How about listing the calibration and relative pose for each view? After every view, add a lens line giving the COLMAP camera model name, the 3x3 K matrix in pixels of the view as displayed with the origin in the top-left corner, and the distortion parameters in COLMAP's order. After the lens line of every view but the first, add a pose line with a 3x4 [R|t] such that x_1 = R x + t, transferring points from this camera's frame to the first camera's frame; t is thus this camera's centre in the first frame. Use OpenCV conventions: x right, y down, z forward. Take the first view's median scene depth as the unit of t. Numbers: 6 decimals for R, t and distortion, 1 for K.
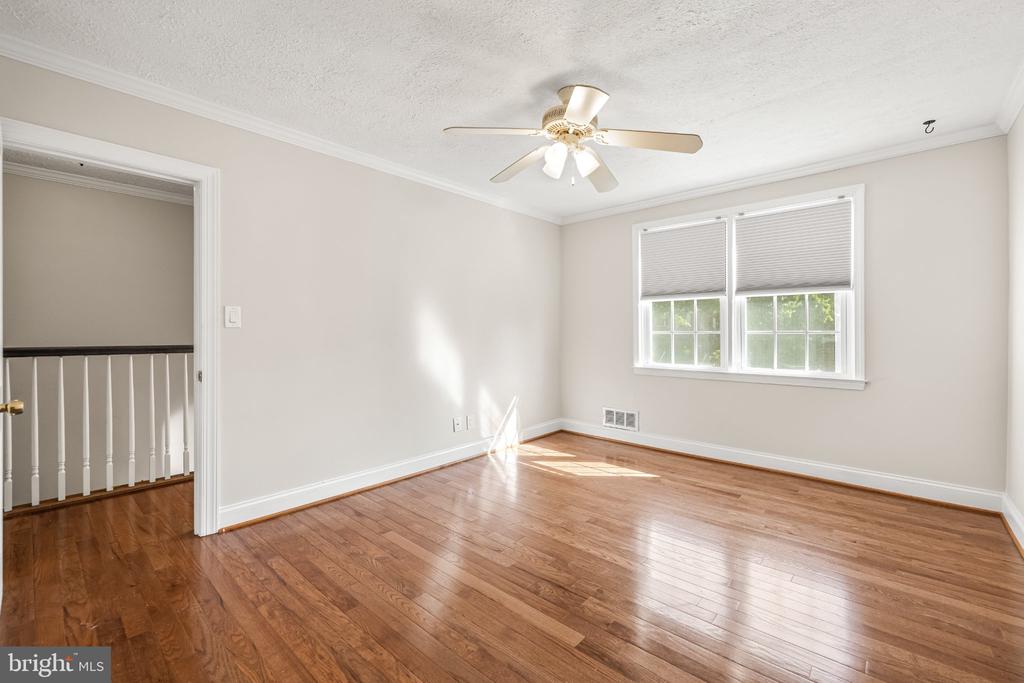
lens RADIAL K [[437.1, 0, 510.0], [0, 437.1, 332.1], [0, 0, 1]] dist [0.003401, 0.001134]
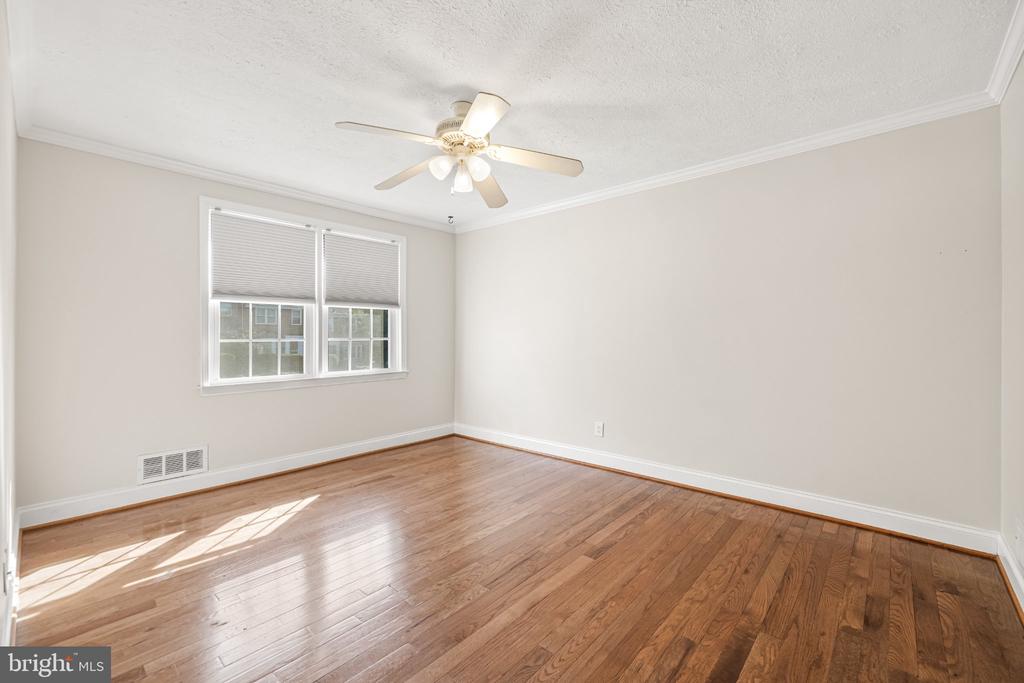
lens RADIAL K [[437.1, 0, 514.9], [0, 437.1, 336.8], [0, 0, 1]] dist [0.003401, 0.001134]
pose [[-0.017145, -0.000677, 0.999853, -0.562920], [0.007491, 0.999972, 0.000805, -0.003062], [-0.999825, 0.007504, -0.017140, 0.568226]]
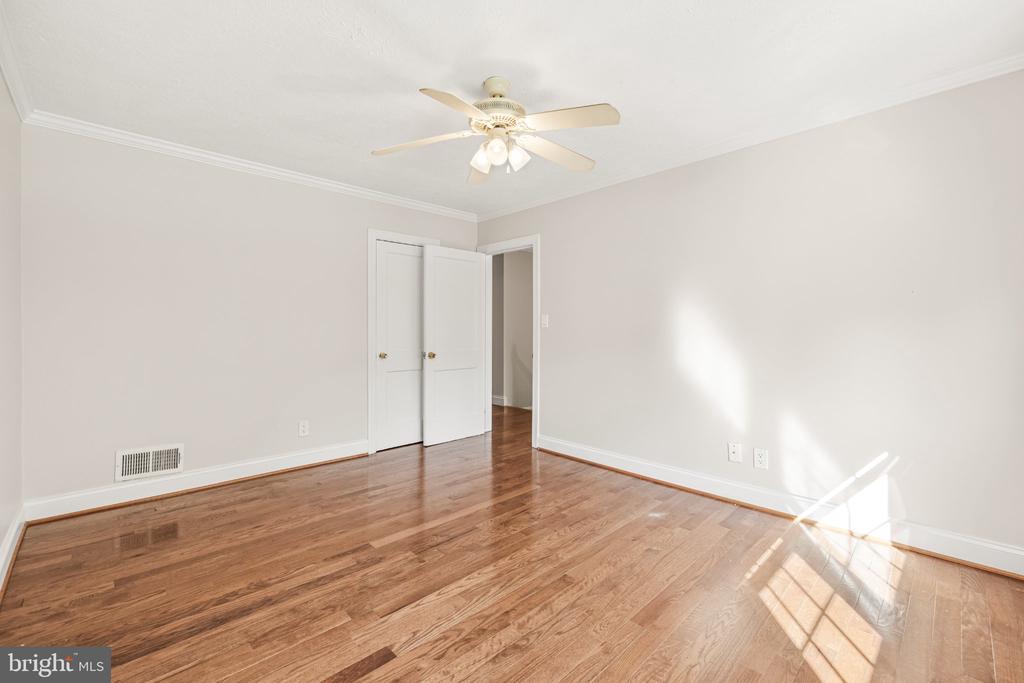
lens RADIAL K [[437.1, 0, 505.1], [0, 437.1, 339.2], [0, 0, 1]] dist [0.003401, 0.001134]
pose [[-0.076748, 0.026070, -0.996710, 0.692958], [-0.005489, 0.999632, 0.026569, -0.003244], [0.997035, 0.007510, -0.076576, 0.694261]]
